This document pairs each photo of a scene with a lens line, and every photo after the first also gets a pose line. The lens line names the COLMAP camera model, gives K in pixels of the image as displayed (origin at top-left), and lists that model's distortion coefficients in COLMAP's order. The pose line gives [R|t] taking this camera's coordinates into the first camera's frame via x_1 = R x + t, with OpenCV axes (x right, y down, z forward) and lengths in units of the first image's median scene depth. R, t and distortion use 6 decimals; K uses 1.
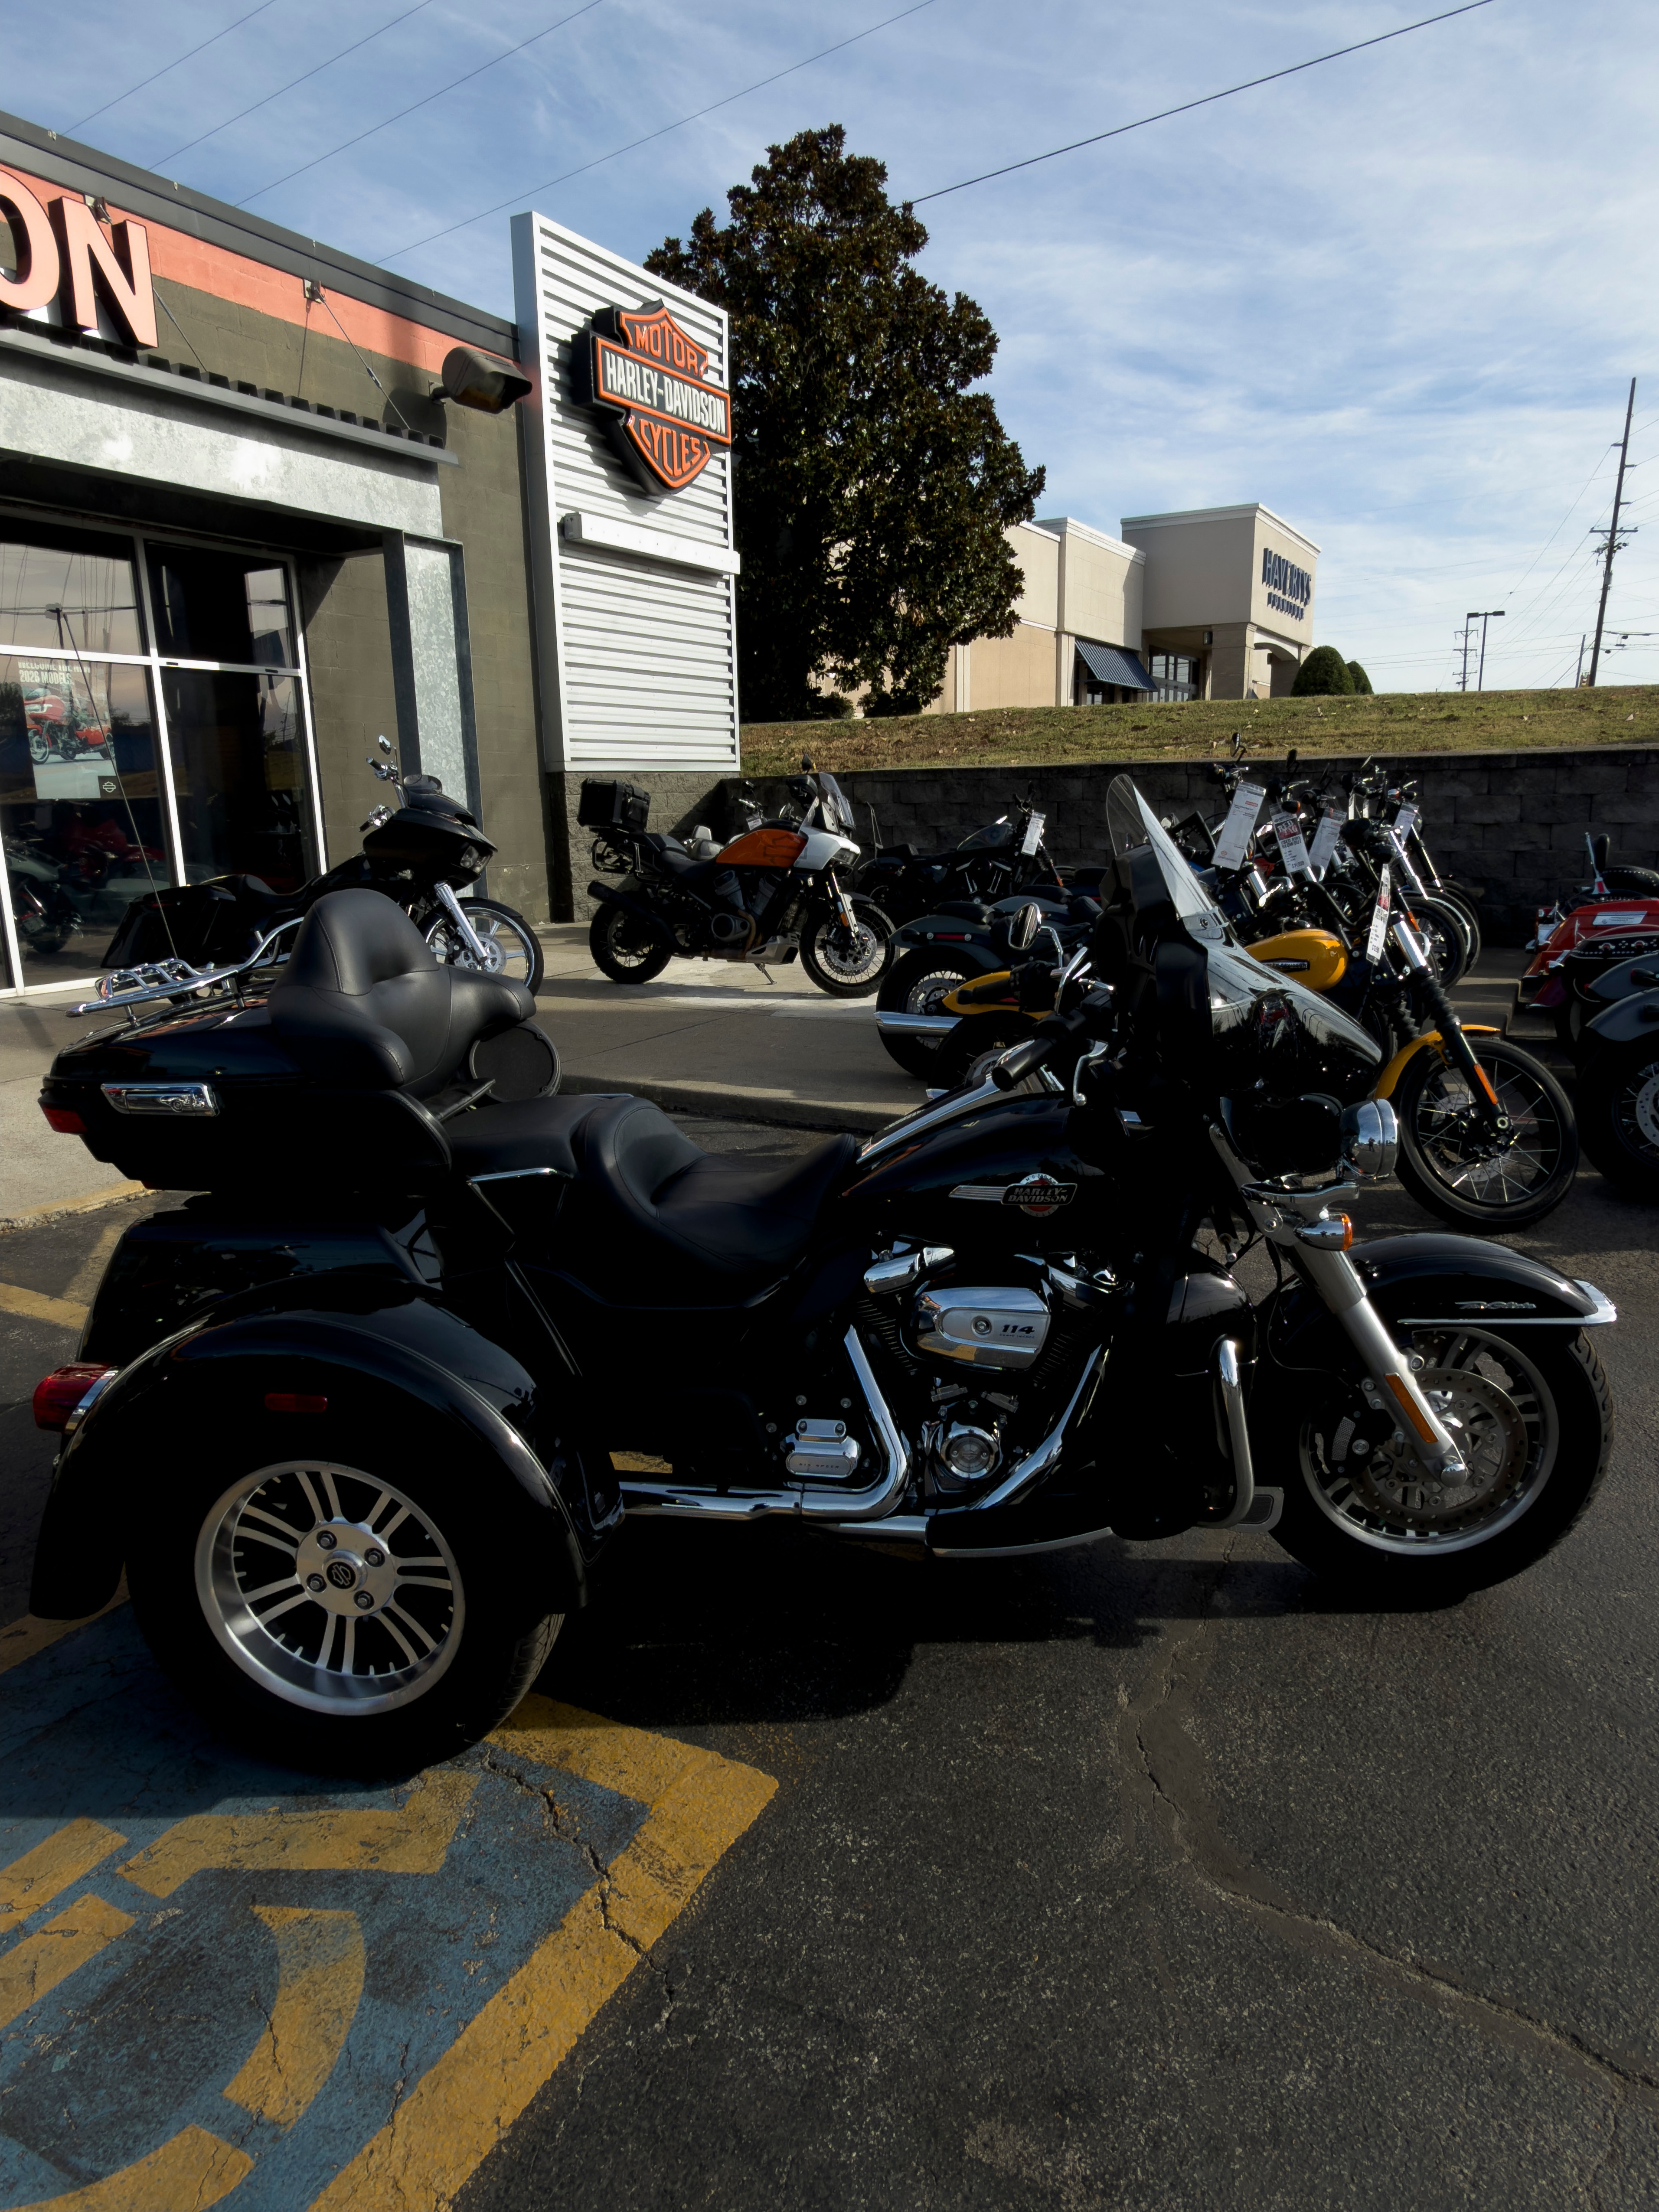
lens RADIAL K [[1430.3, 0, 829.5], [0, 1430.3, 1106.0], [0, 0, 1]] dist [-0.002185, 0.003613]
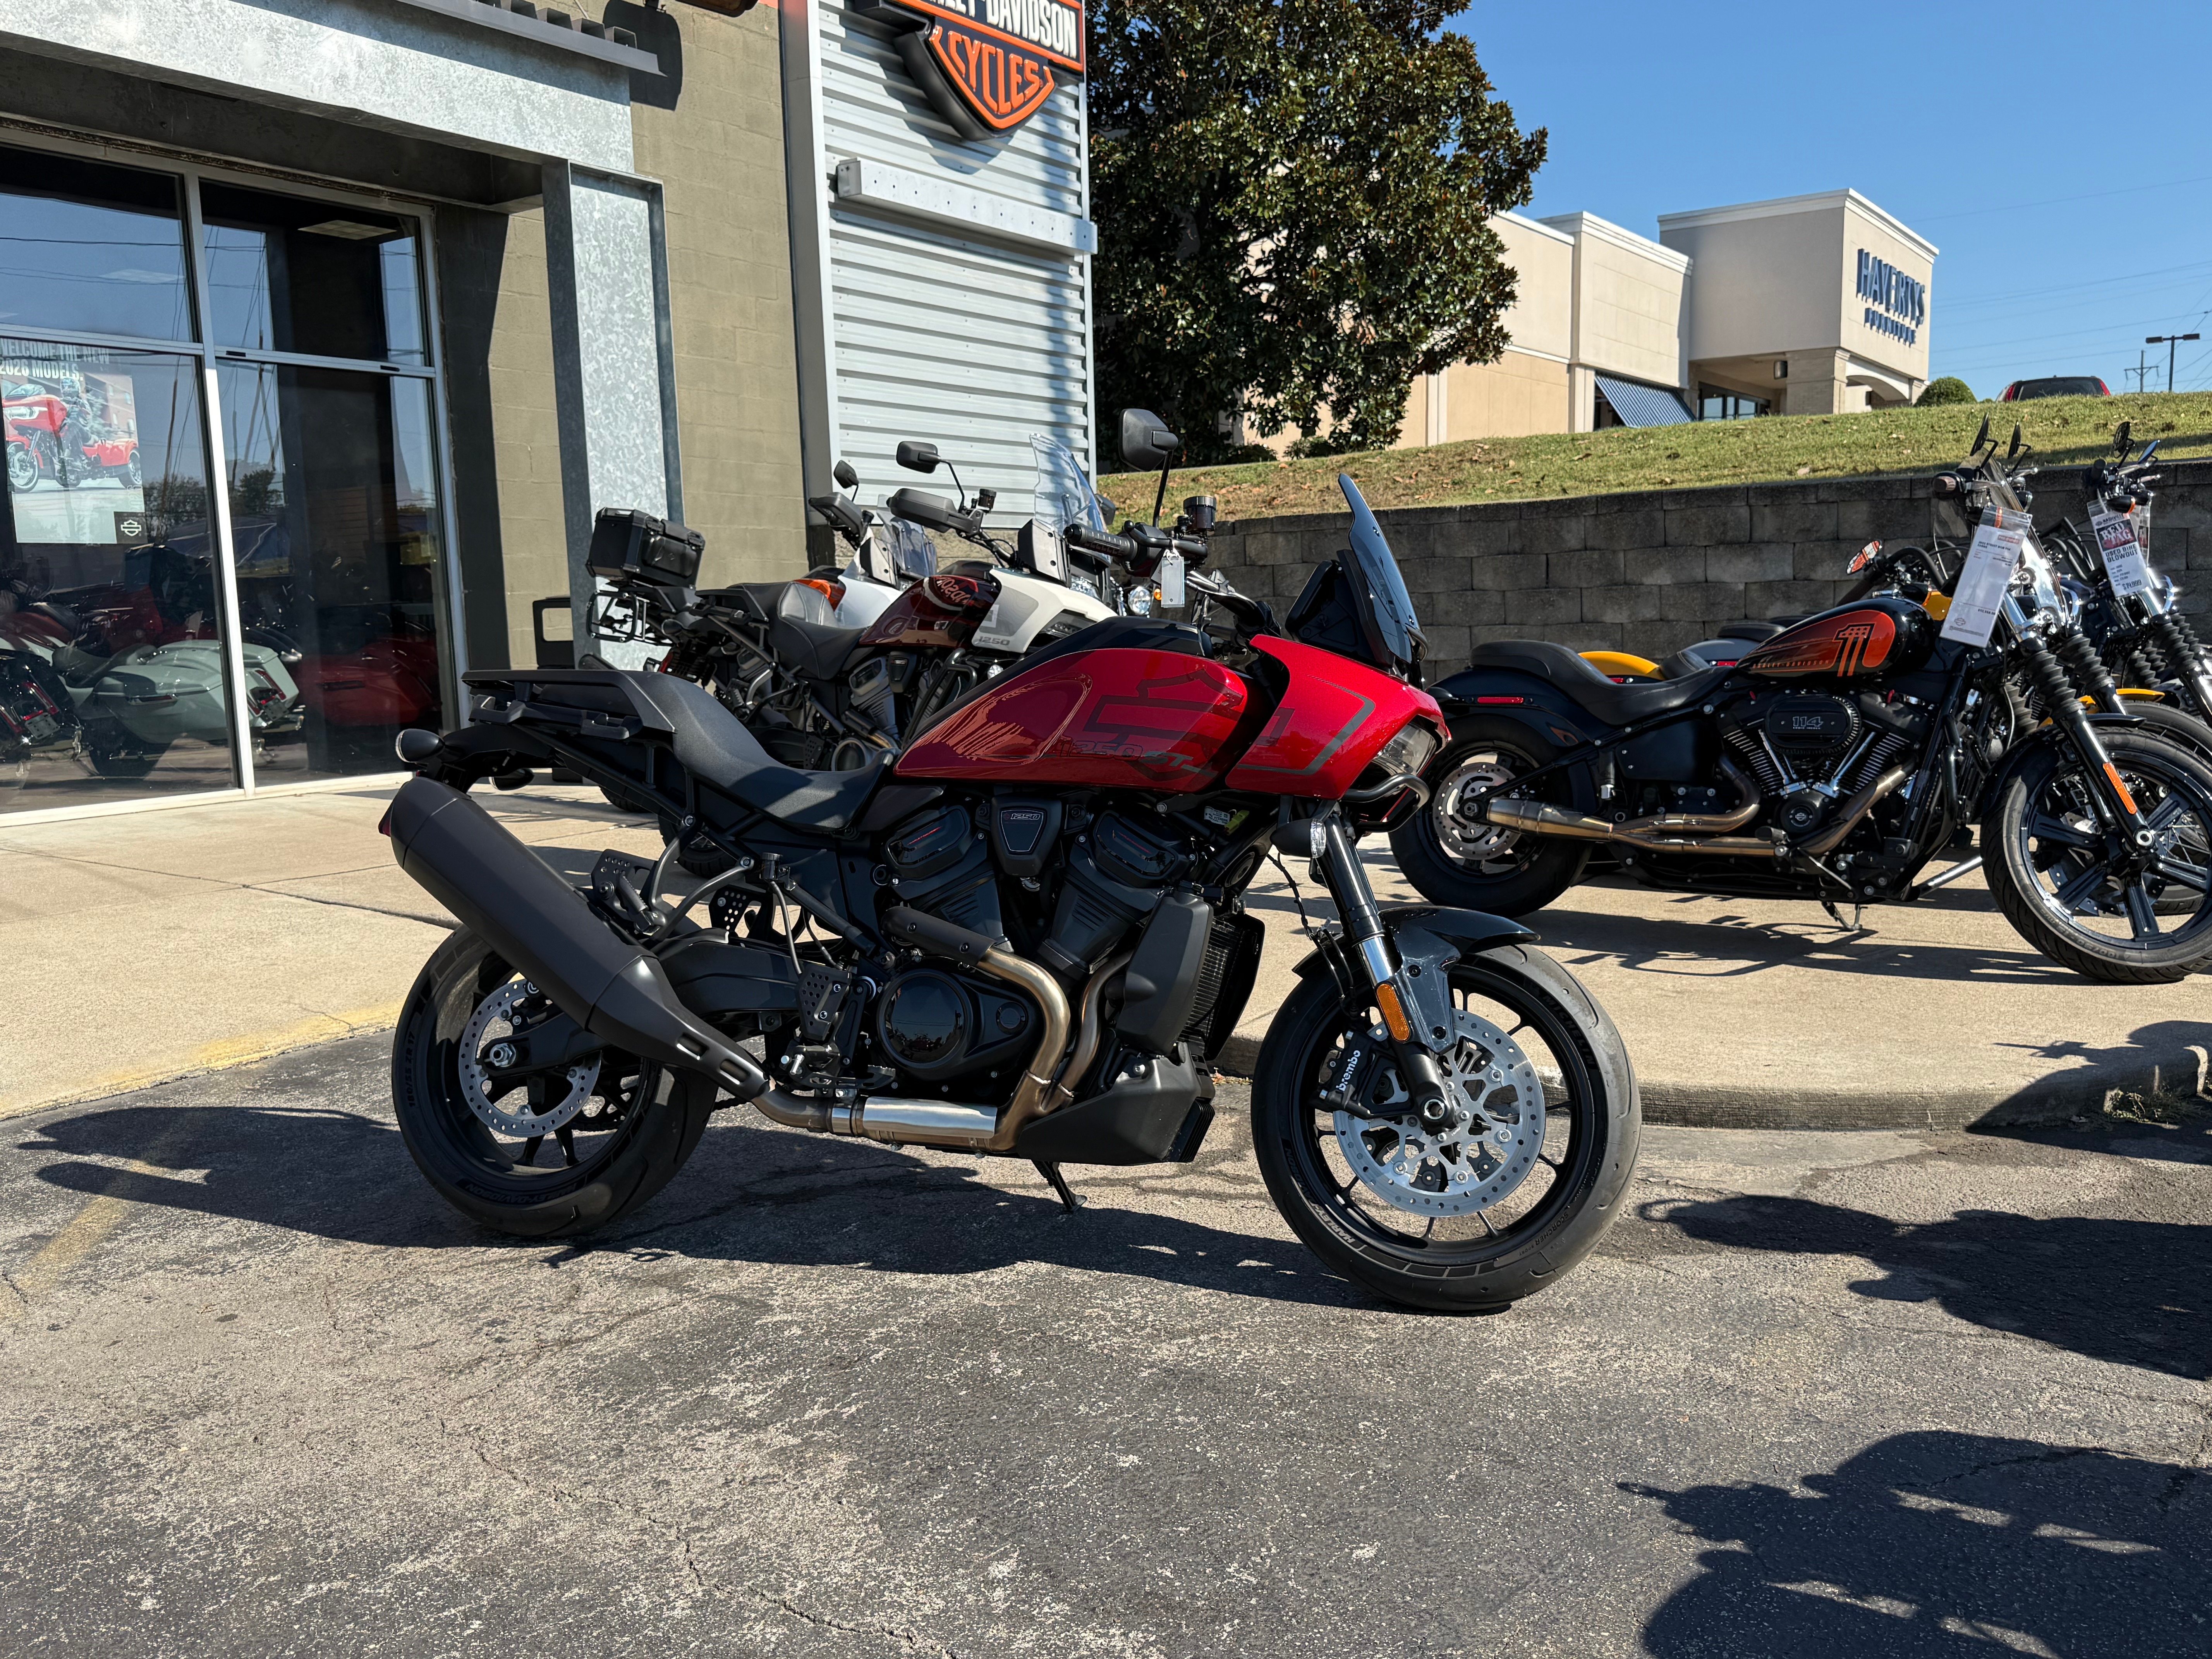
lens RADIAL K [[1850.5, 0, 1101.1], [0, 1850.5, 841.6], [0, 0, 1]] dist [0.027214, -0.038605]
pose [[0.995325, 0.005514, -0.096423, 0.032658], [-0.013645, 0.996384, -0.083866, -0.003251], [0.095612, 0.084789, 0.991801, 0.121655]]
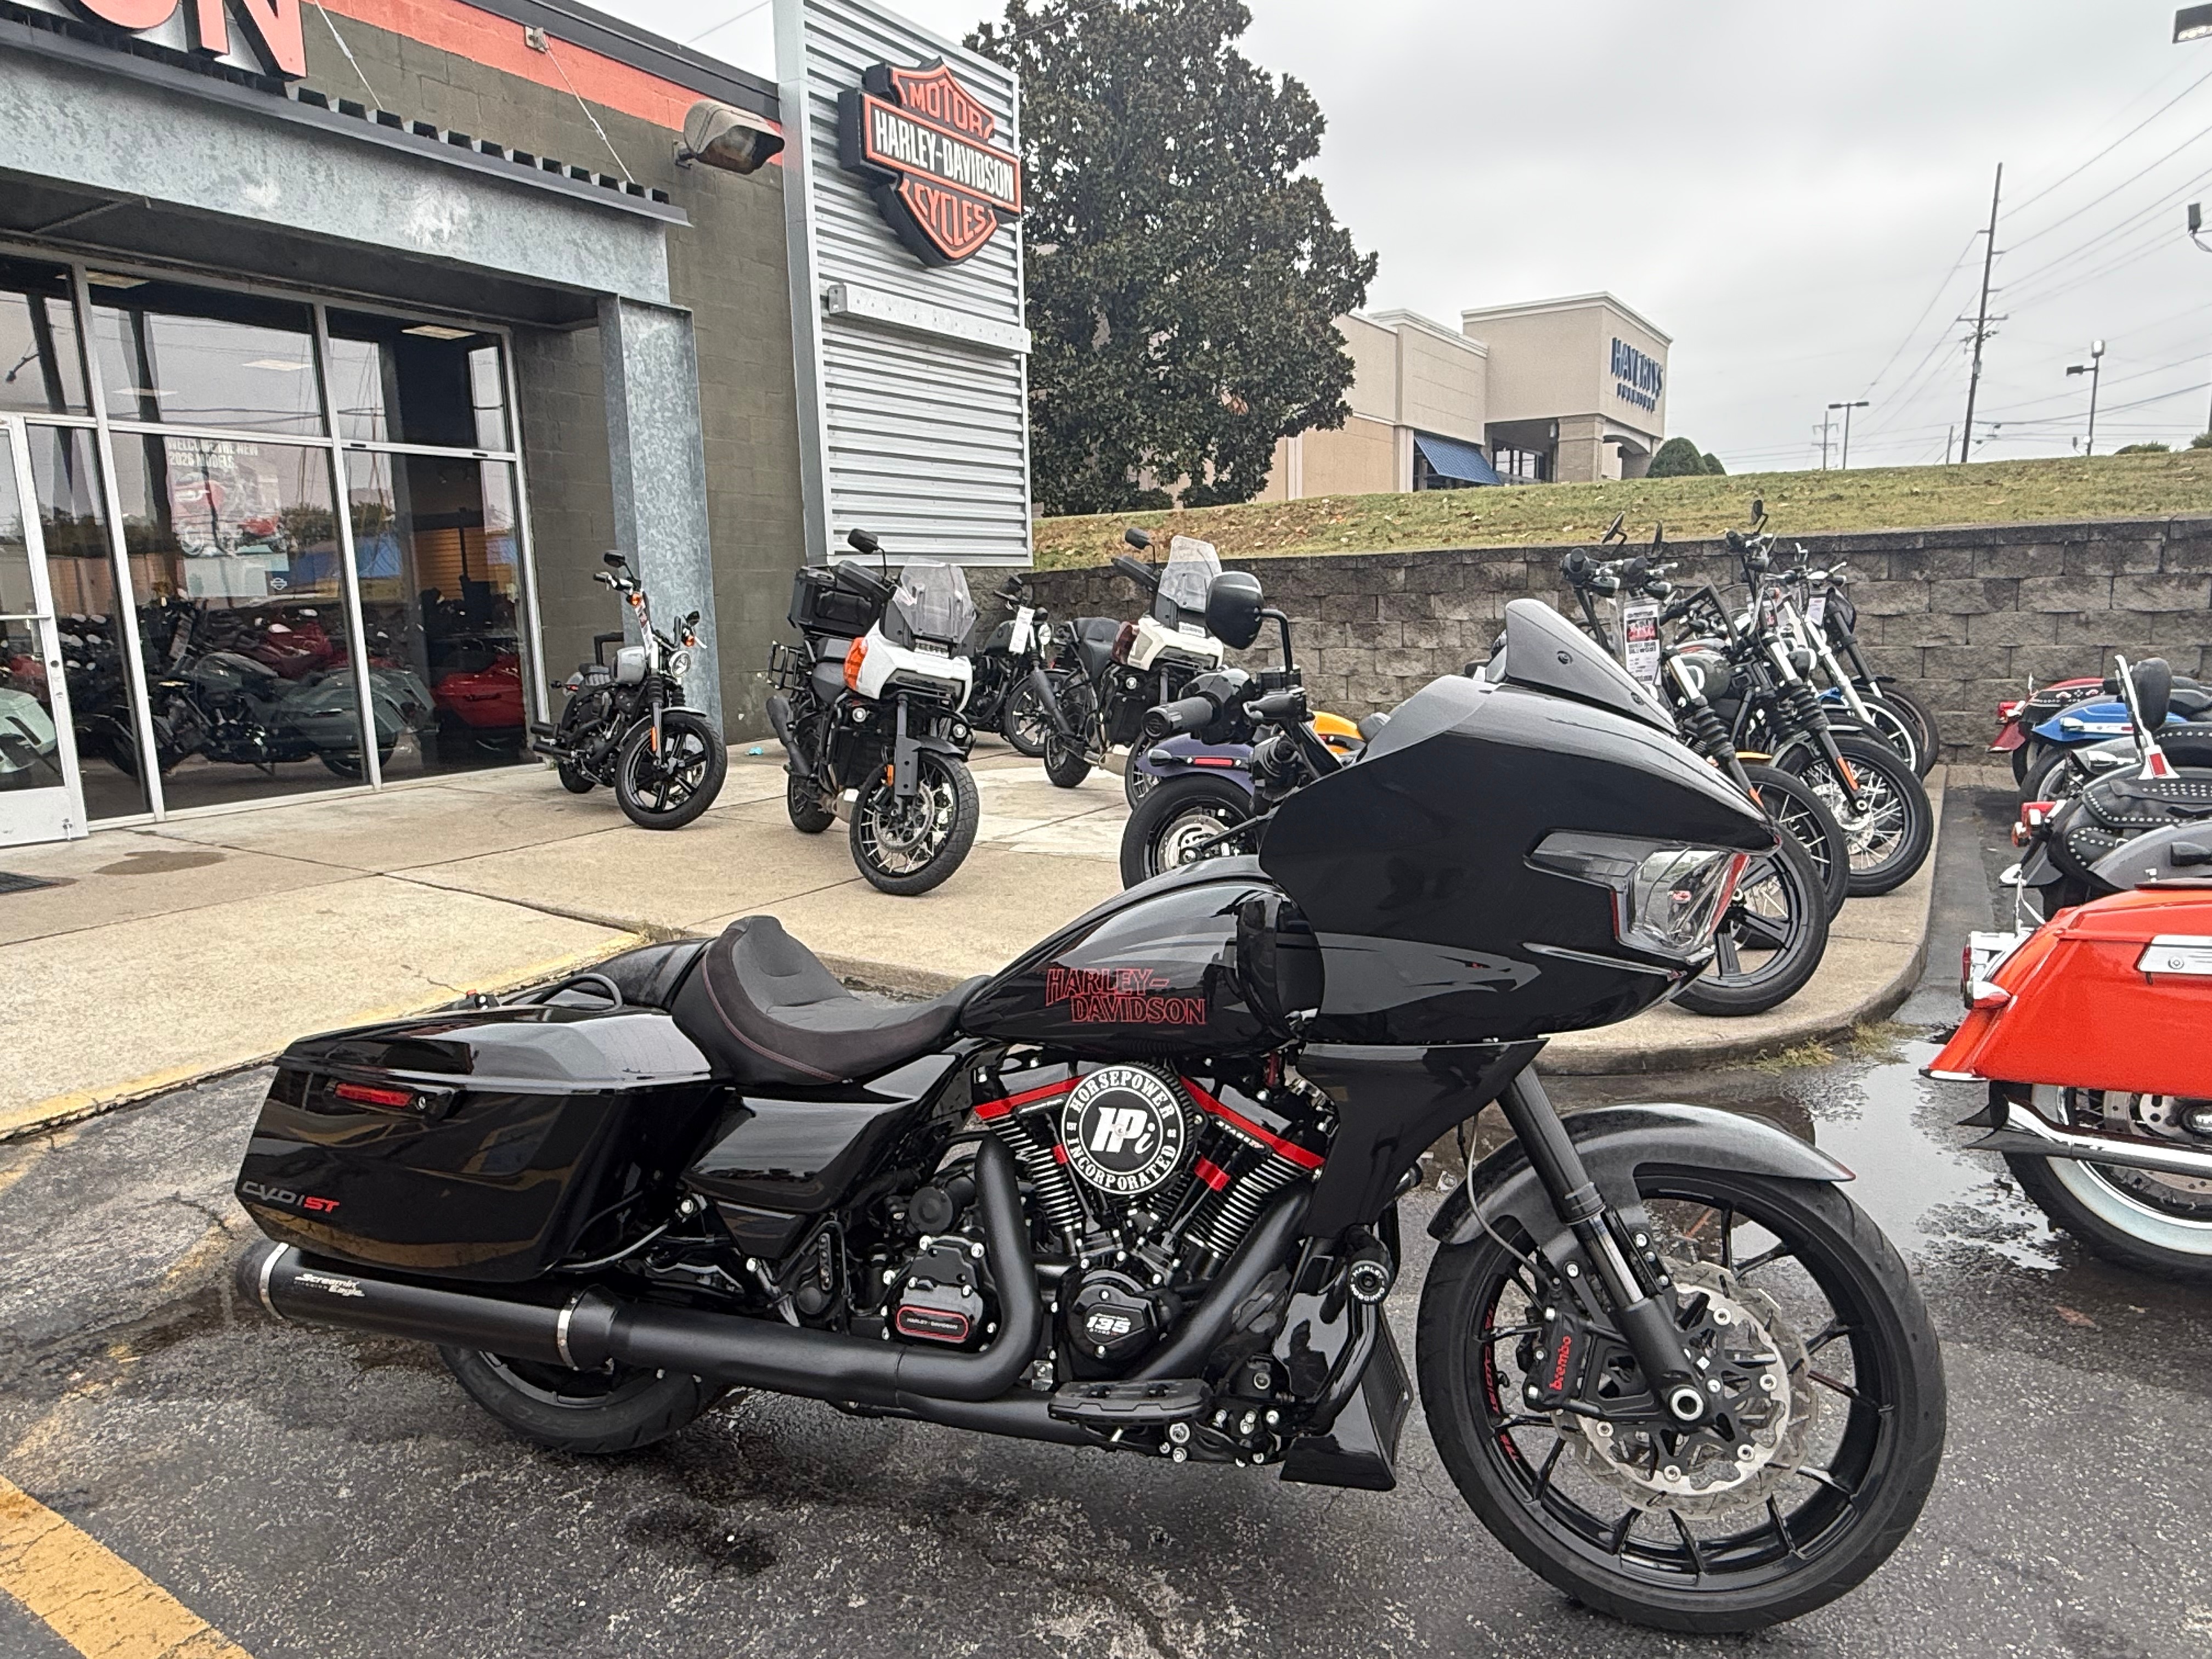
lens RADIAL K [[1430.2, 0, 1094.3], [0, 1430.2, 838.9], [0, 0, 1]] dist [-0.002185, 0.003613]
pose [[0.998385, 0.001945, -0.056773, 0.033411], [-0.004644, 0.998863, -0.047454, -0.019067], [0.056616, 0.047641, 0.997259, 0.111974]]
